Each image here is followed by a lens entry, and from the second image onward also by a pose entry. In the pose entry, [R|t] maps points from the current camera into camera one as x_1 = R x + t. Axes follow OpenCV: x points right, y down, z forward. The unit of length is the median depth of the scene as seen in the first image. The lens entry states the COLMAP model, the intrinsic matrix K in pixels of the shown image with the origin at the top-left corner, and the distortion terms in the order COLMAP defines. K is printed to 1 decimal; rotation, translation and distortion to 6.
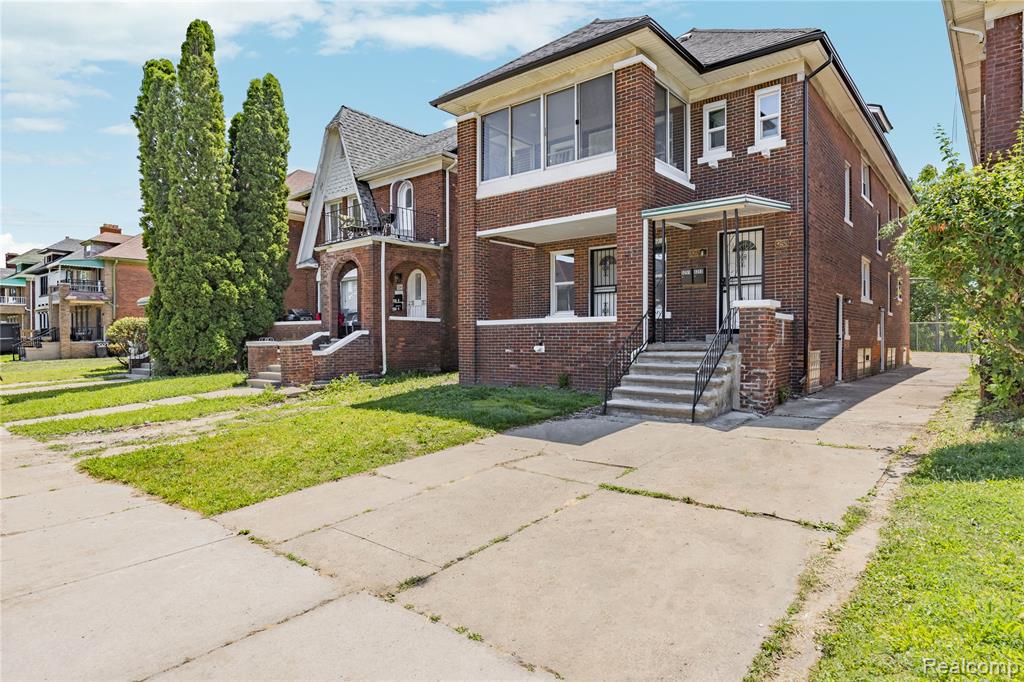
lens RADIAL K [[580.4, 0, 510.7], [0, 580.4, 344.5], [0, 0, 1]] dist [0.006192, 0.000691]
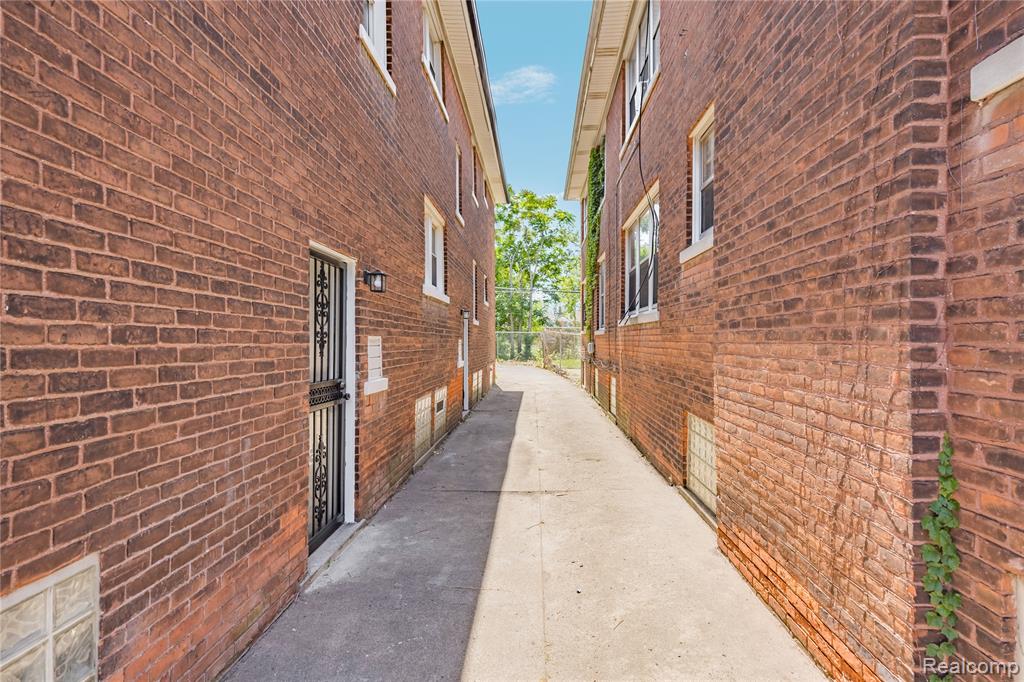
lens RADIAL K [[544.7, 0, 512.0], [0, 544.7, 342.7], [0, 0, 1]] dist [-0.003290, -0.000638]
pose [[0.798882, 0.001182, 0.601486, 0.339967], [0.004076, 0.999964, -0.007379, -0.026907], [-0.601474, 0.008347, 0.798849, 0.523406]]
